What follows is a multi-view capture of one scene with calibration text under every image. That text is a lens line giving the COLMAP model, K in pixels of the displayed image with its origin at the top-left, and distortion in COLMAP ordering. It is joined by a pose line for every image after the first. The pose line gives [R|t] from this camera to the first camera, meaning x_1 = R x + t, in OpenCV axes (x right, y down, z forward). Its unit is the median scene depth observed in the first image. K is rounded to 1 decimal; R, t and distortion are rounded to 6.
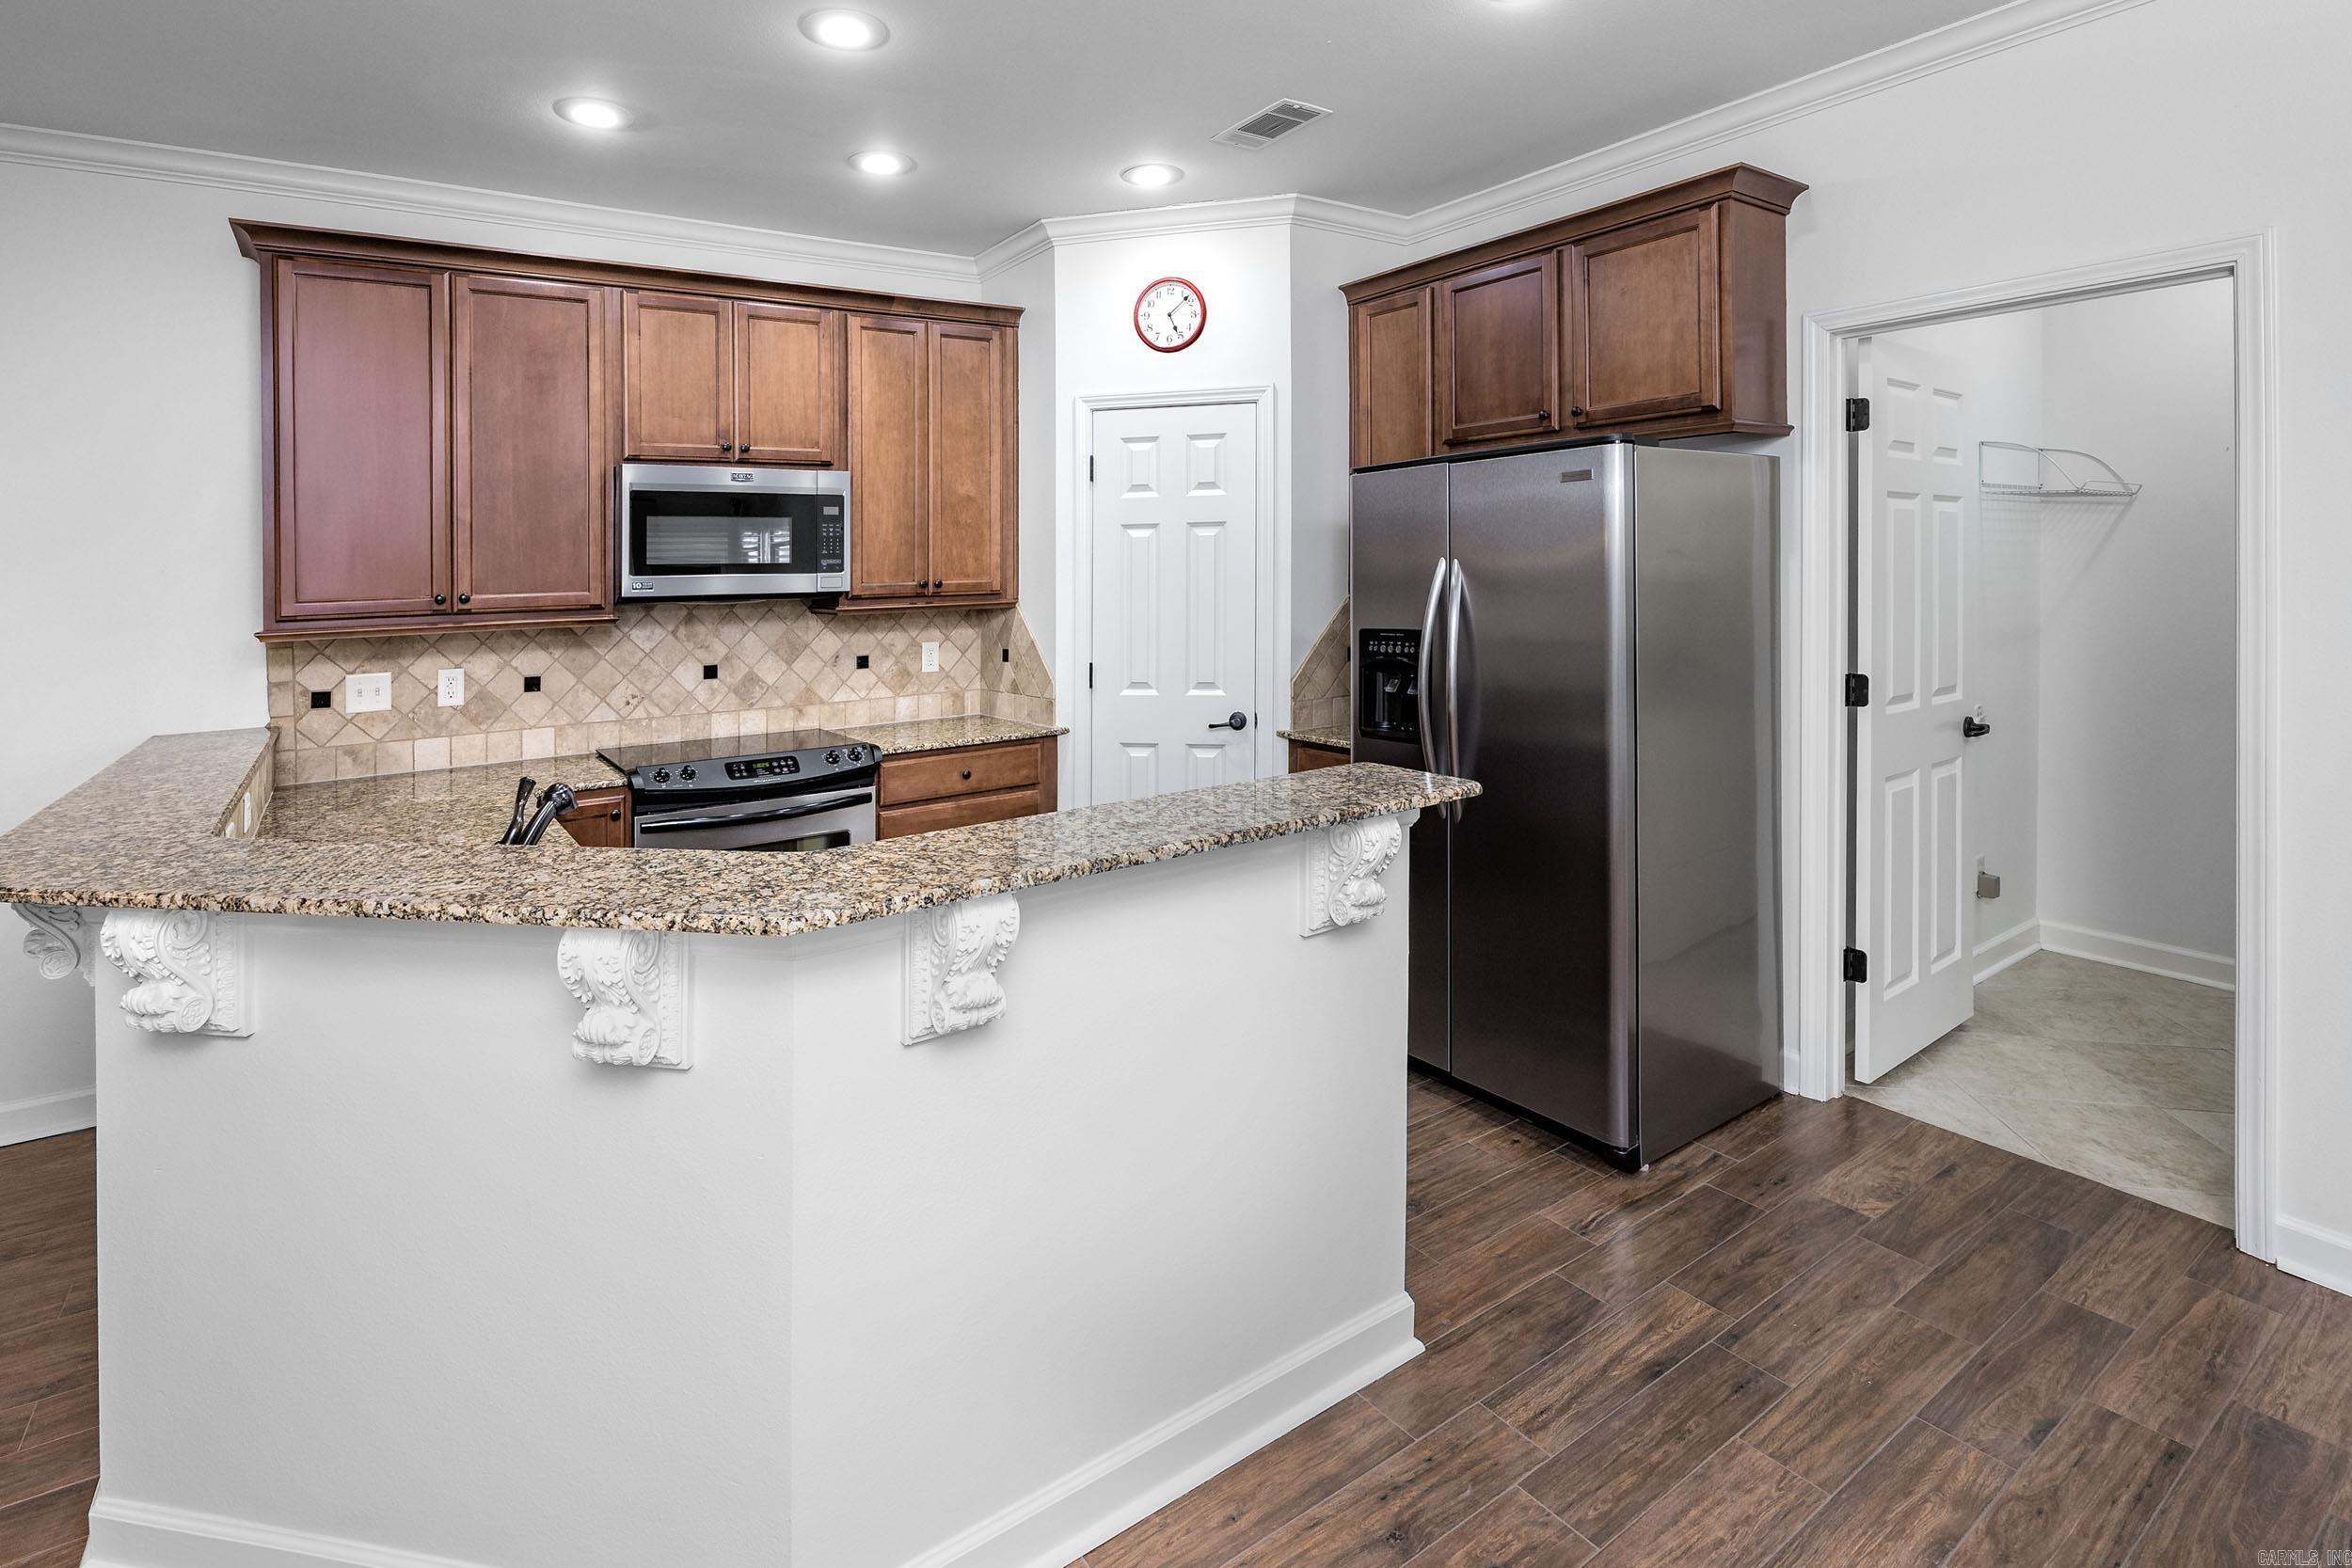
lens RADIAL K [[1154.3, 0, 1090.2], [0, 1154.3, 505.9], [0, 0, 1]] dist [0.027561, -0.001022]
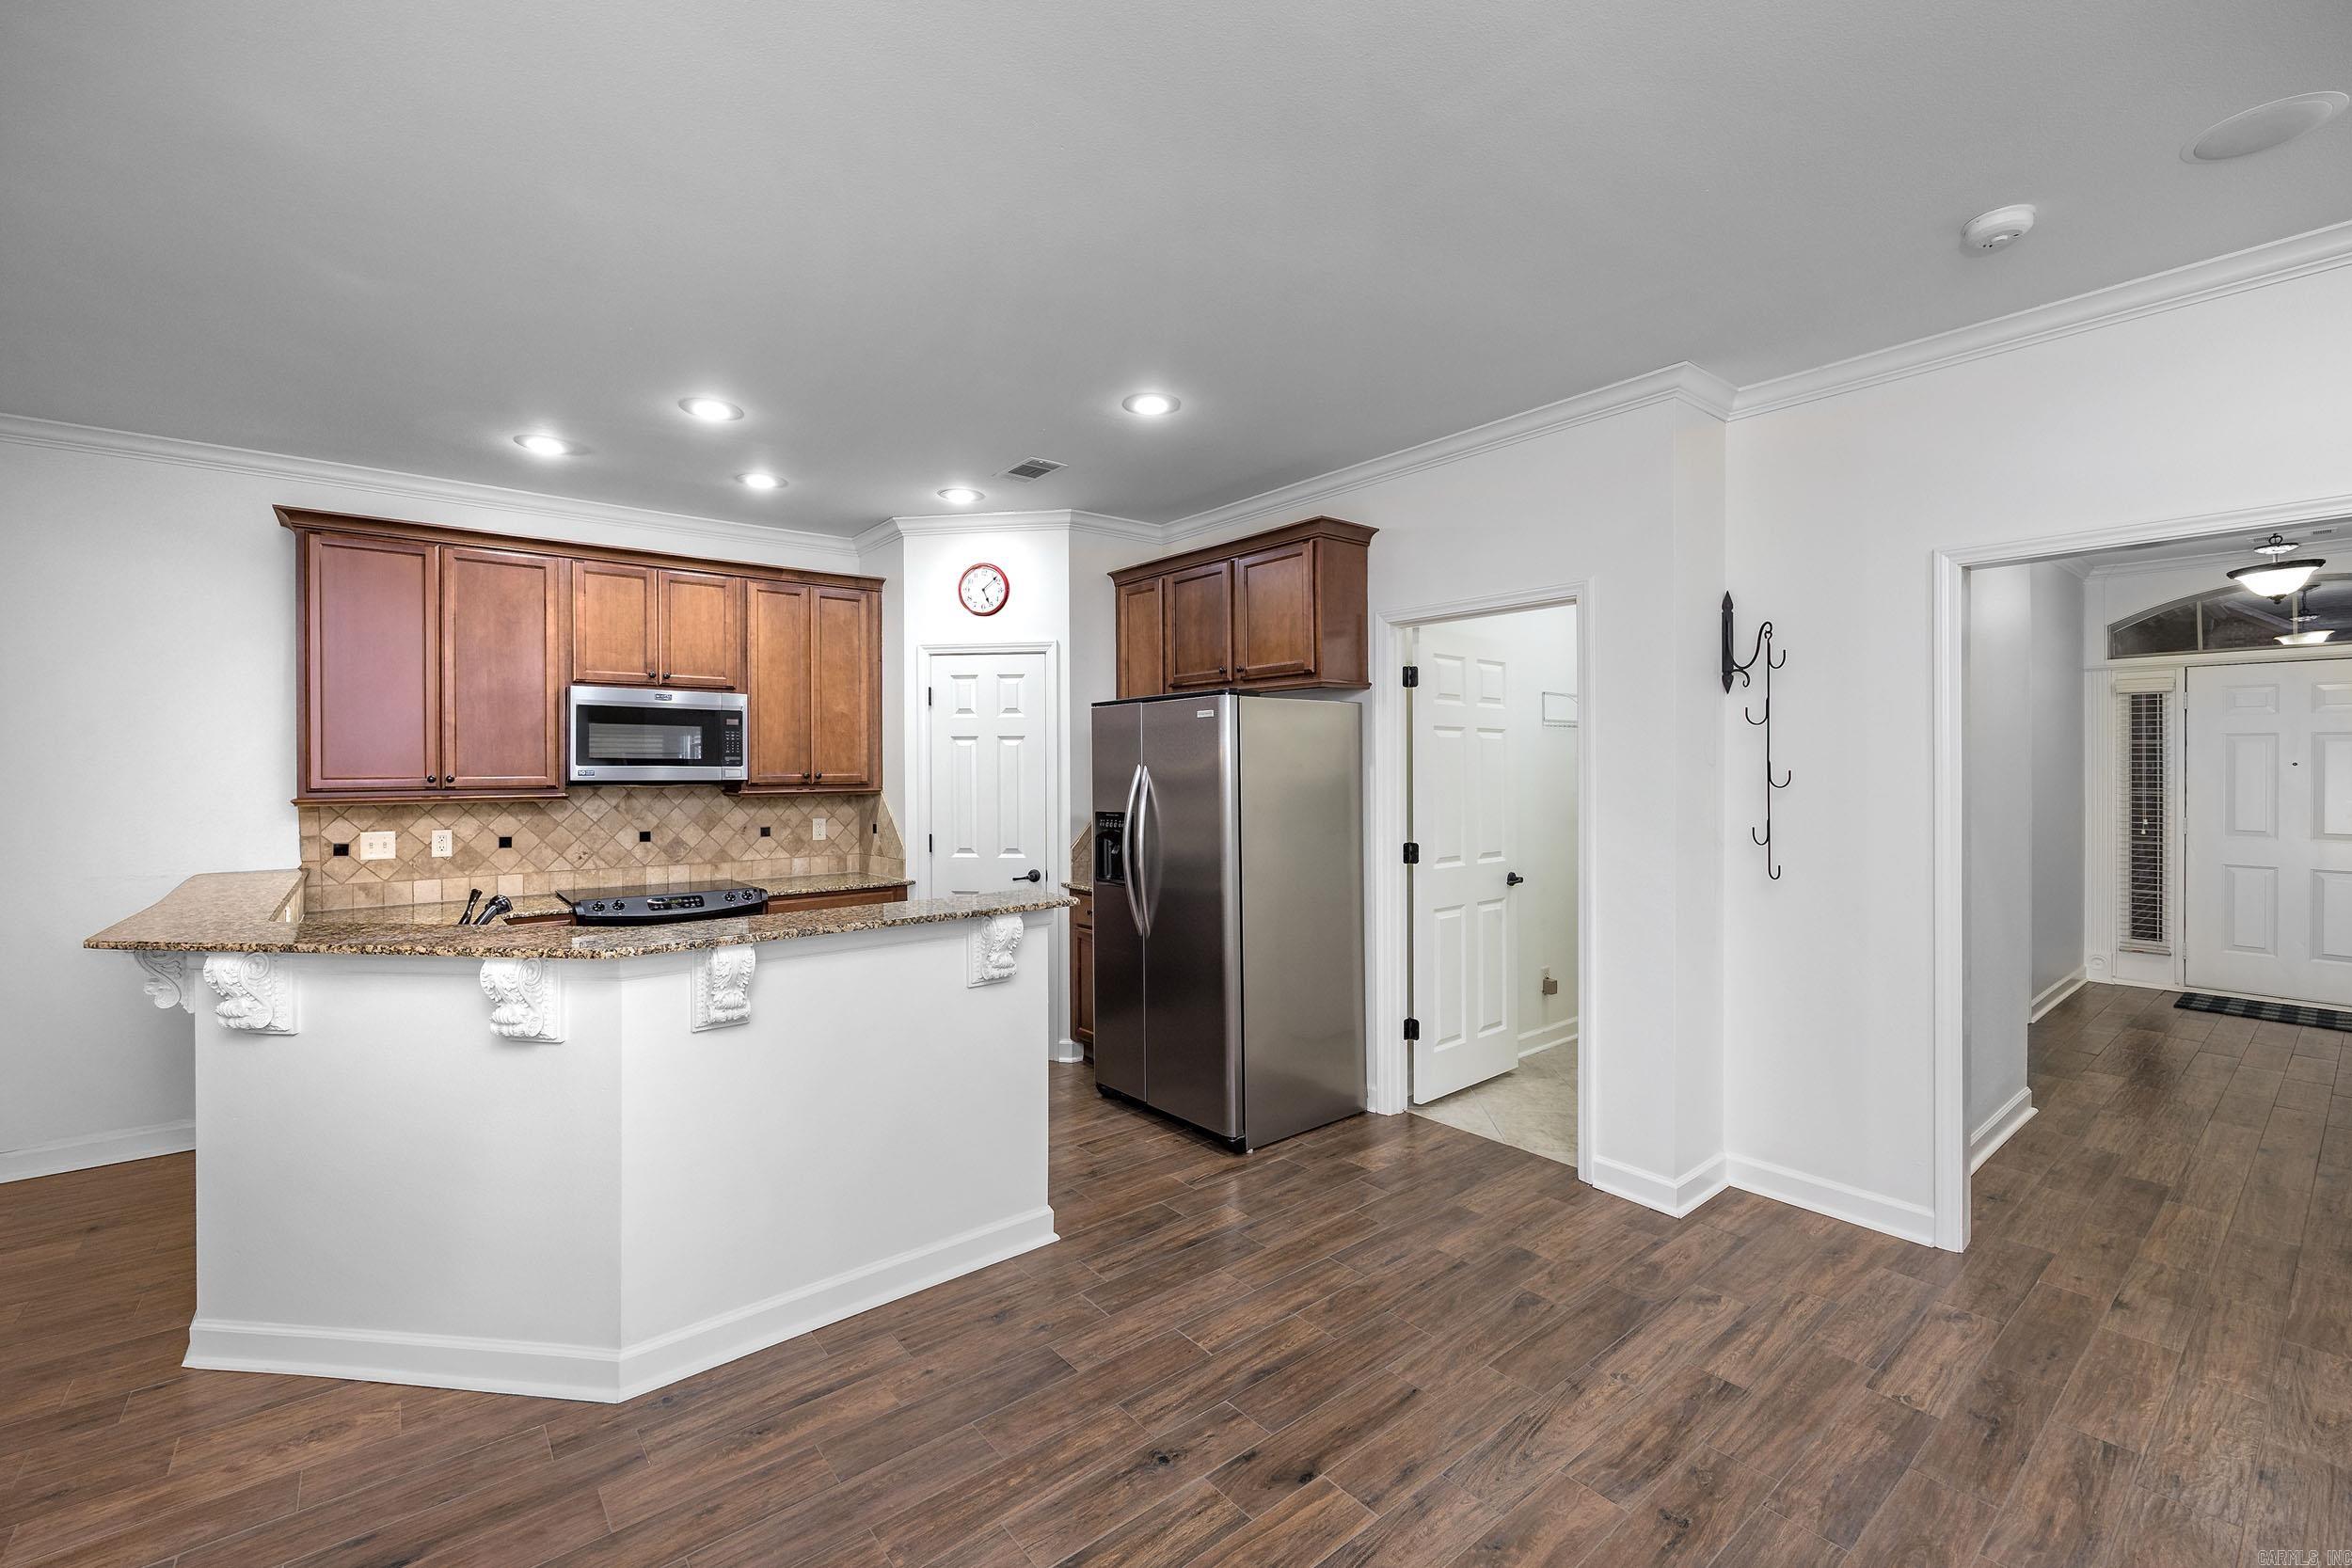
lens RADIAL K [[974.8, 0, 1163.9], [0, 974.8, 747.4], [0, 0, 1]] dist [-0.000932, 0.000012]
pose [[0.993779, 0.021680, 0.109243, 0.166948], [-0.025116, 0.999229, 0.030170, -0.013687], [-0.108505, -0.032726, 0.993557, -0.228027]]
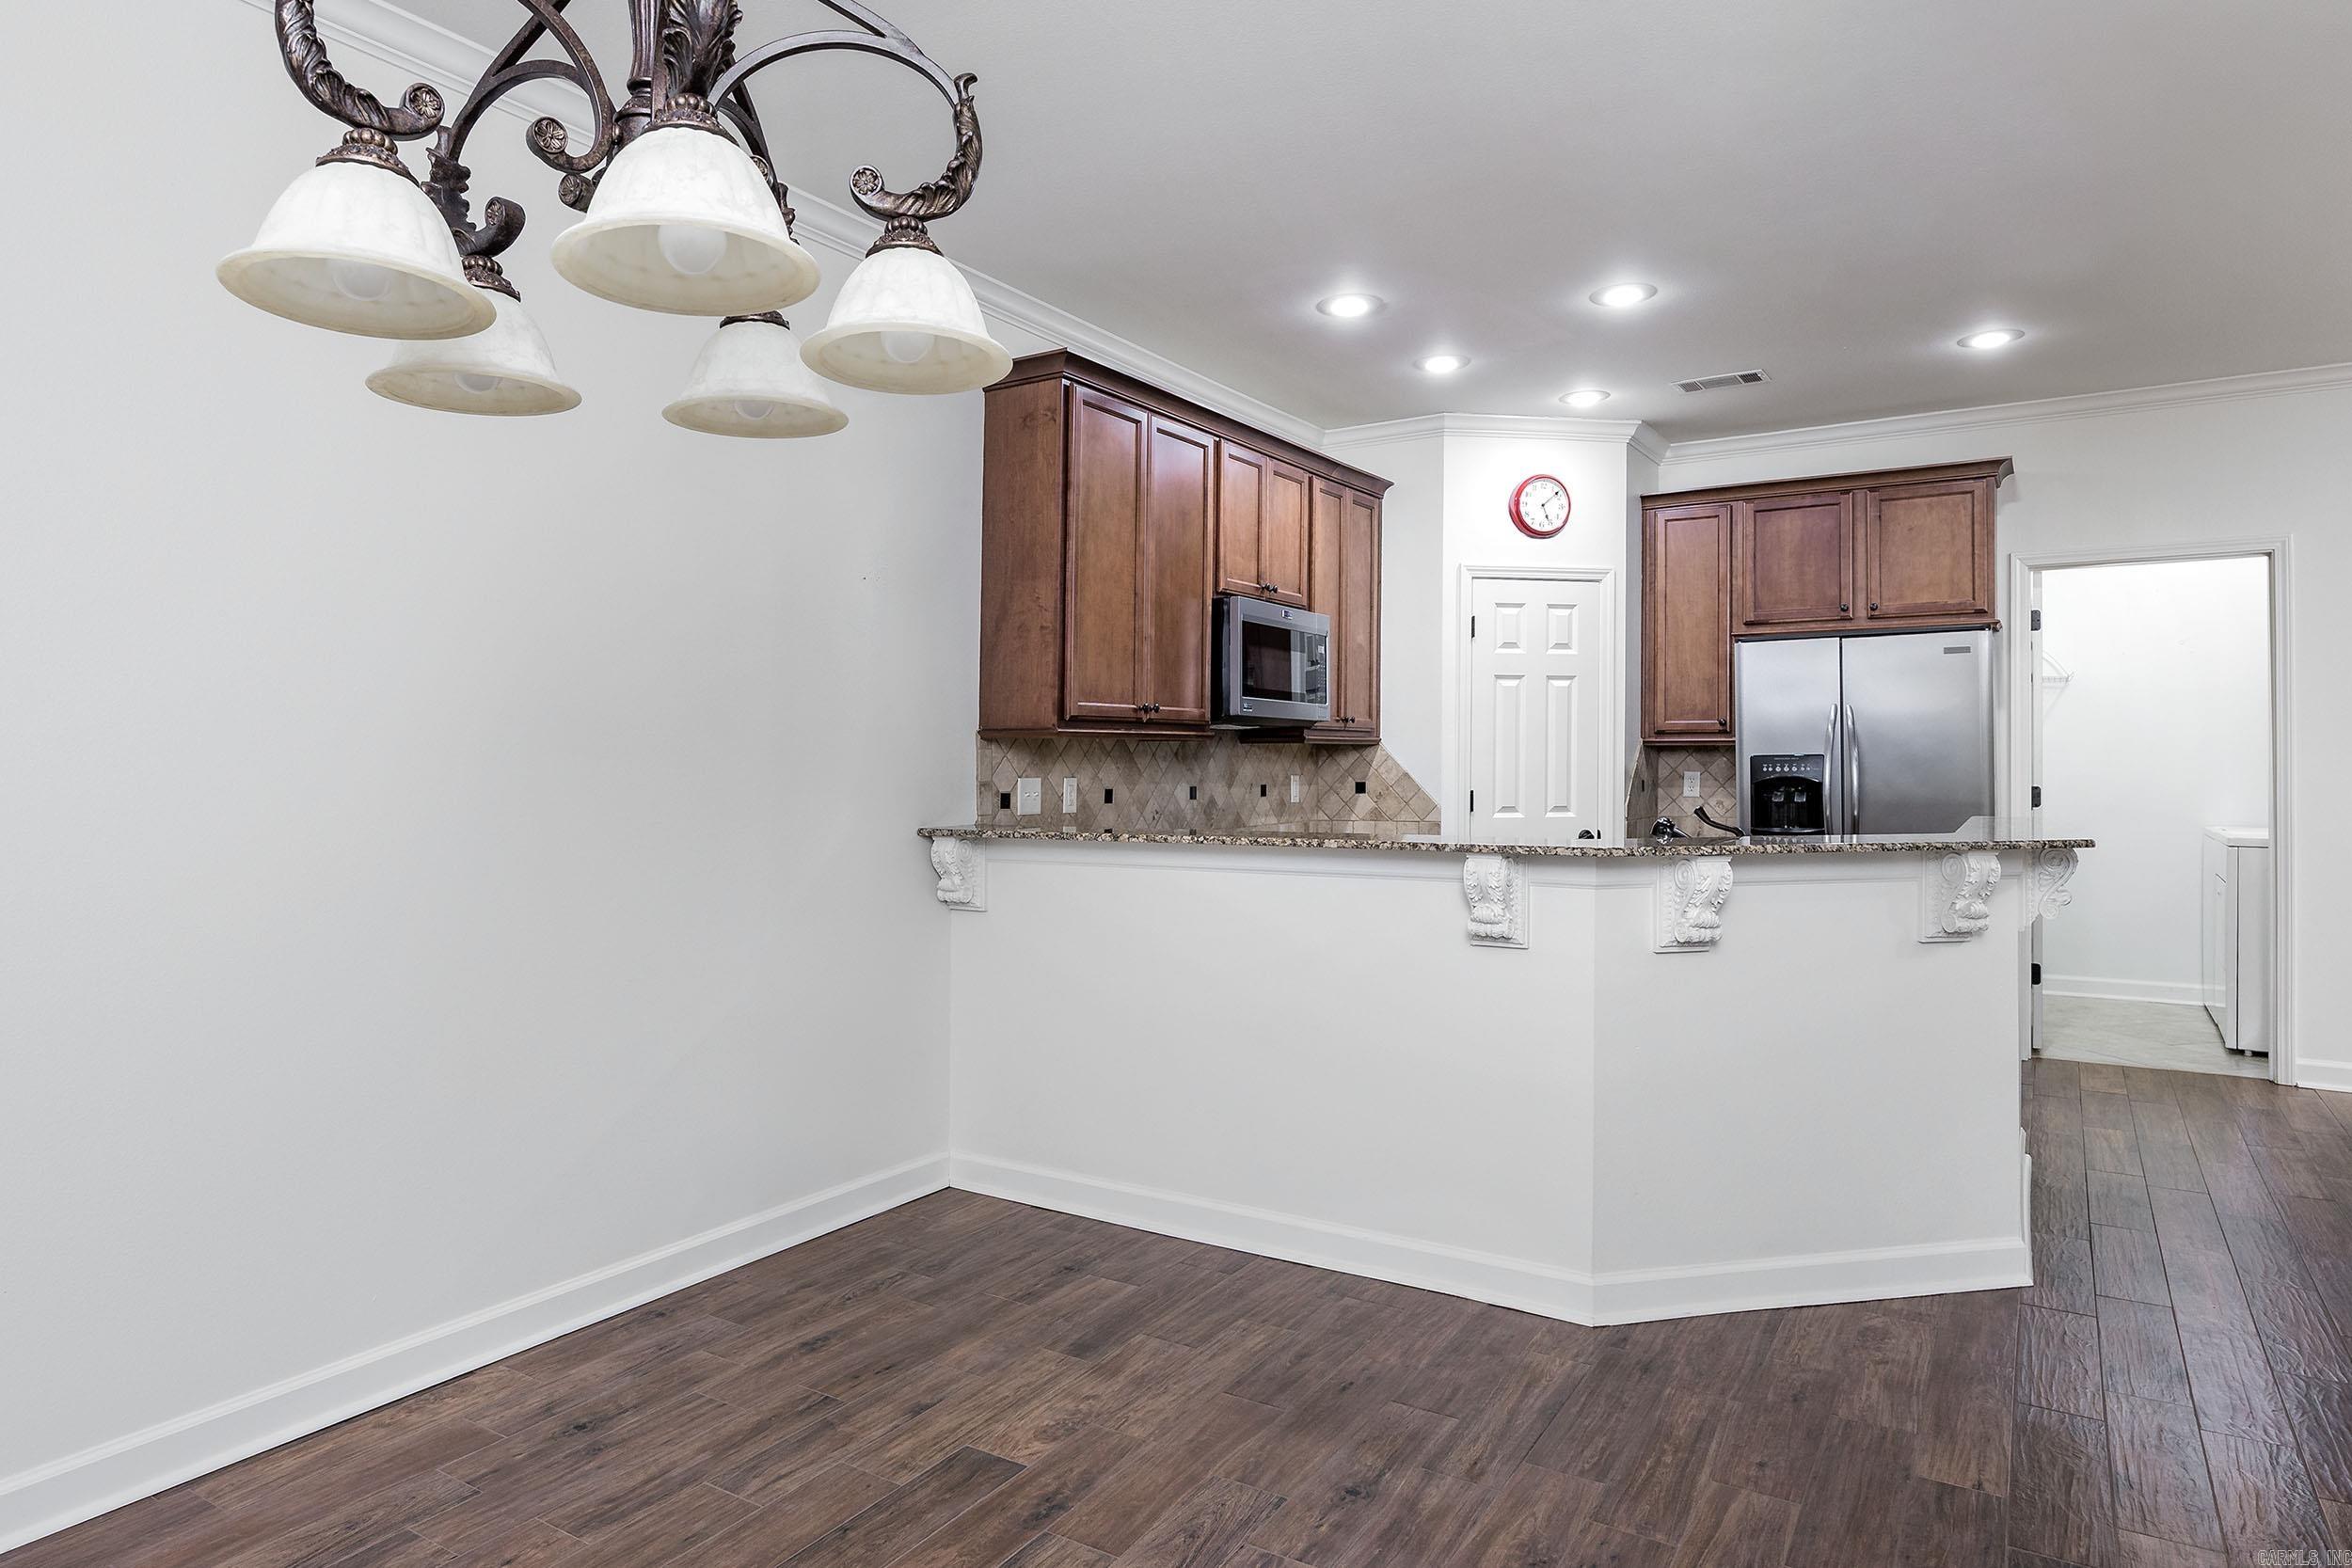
lens RADIAL K [[1365.1, 0, 1180.6], [0, 1365.1, 724.9], [0, 0, 1]] dist [-0.005271, -0.001868]
pose [[0.907721, 0.032030, 0.418350, -0.951381], [-0.042106, 0.999002, 0.014874, 0.067190], [-0.417456, -0.031116, 0.908164, -0.160812]]
